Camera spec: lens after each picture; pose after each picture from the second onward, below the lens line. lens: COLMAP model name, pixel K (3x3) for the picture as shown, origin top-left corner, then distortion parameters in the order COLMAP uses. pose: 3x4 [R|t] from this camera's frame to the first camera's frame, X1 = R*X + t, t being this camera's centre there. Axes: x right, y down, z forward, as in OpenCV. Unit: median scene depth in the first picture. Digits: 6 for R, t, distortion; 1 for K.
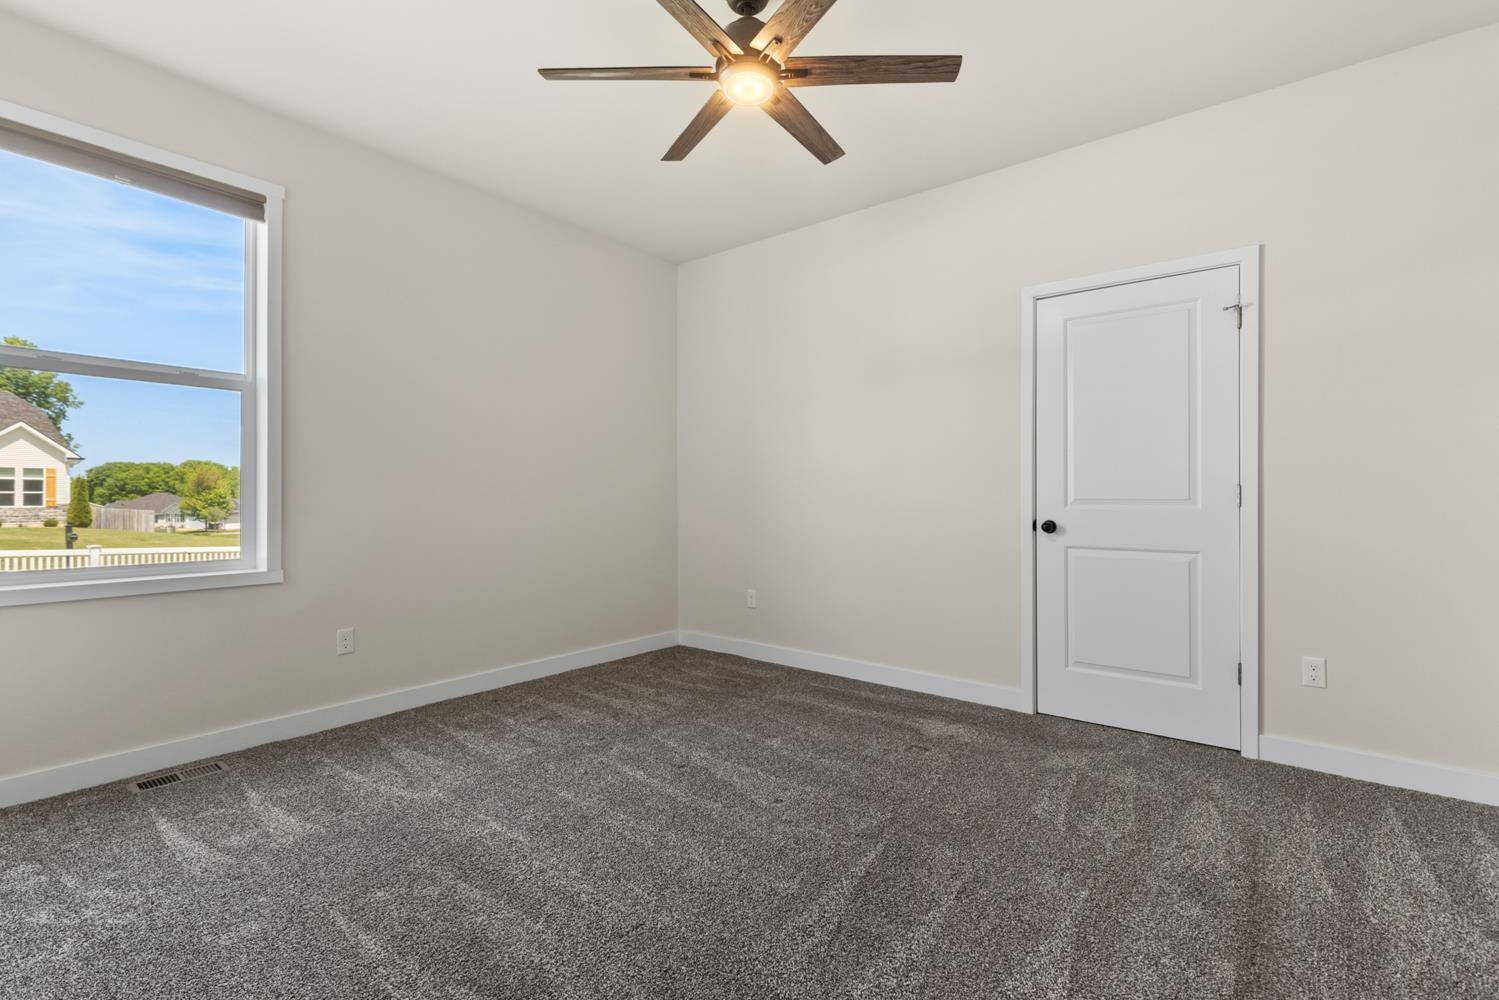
lens RADIAL K [[694.7, 0, 745.1], [0, 694.7, 498.6], [0, 0, 1]] dist [0.002382, 0.000441]
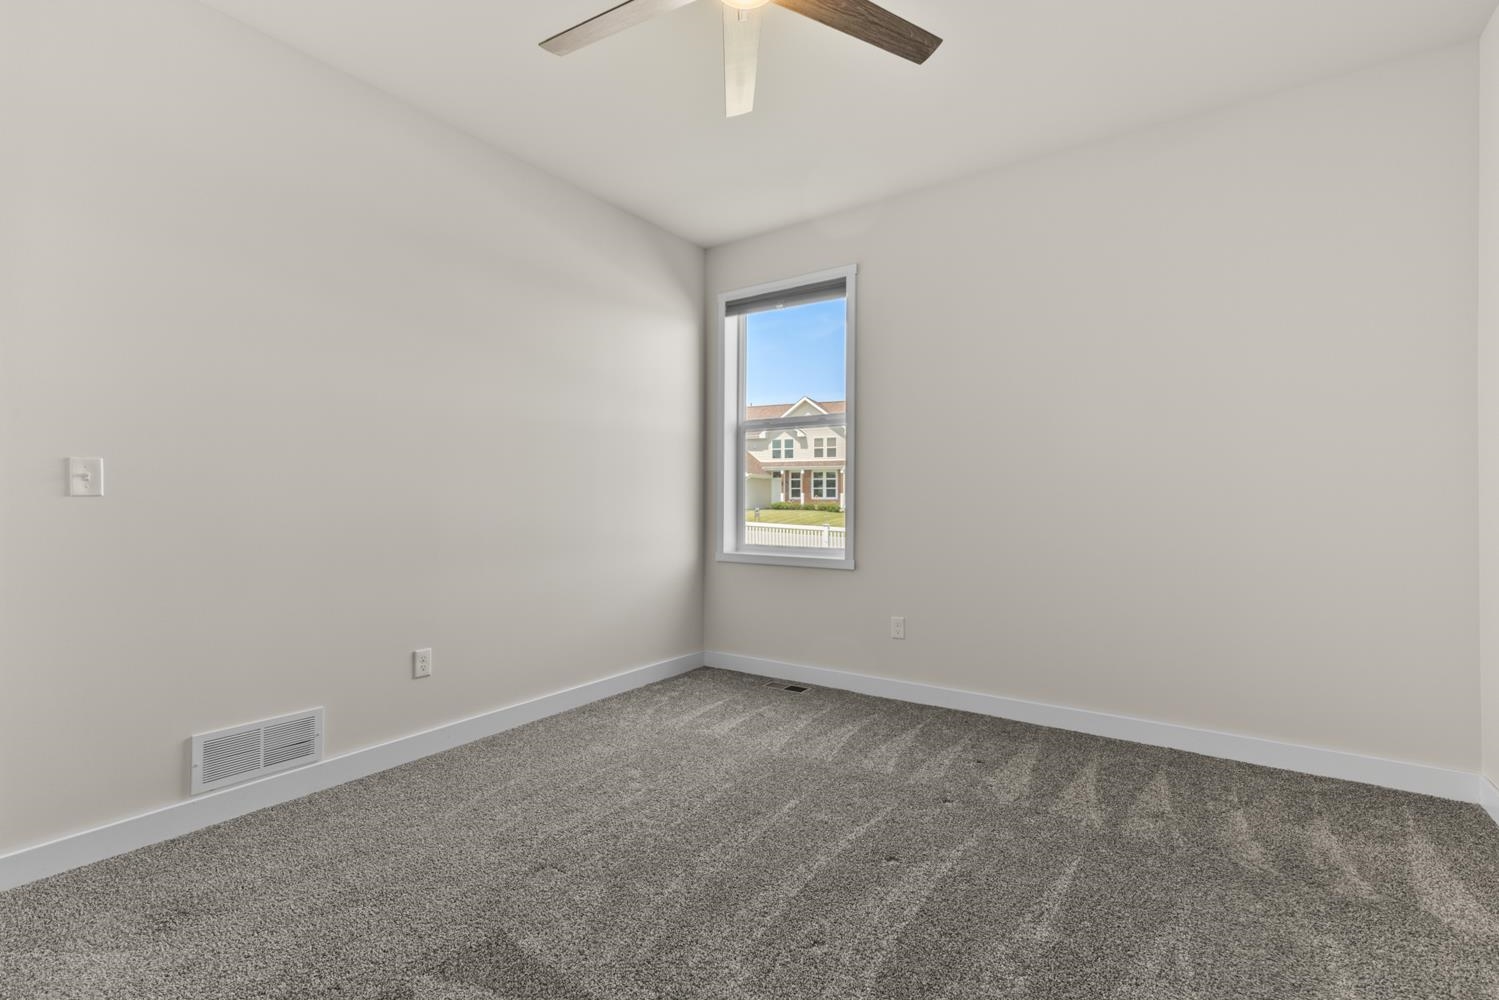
lens RADIAL K [[694.7, 0, 745.1], [0, 694.7, 498.6], [0, 0, 1]] dist [0.002382, 0.000441]
pose [[0.054885, 0.000311, -0.998493, 0.629825], [-0.005395, 0.999985, 0.000015, -0.010710], [0.998478, 0.005386, 0.054886, 0.745307]]
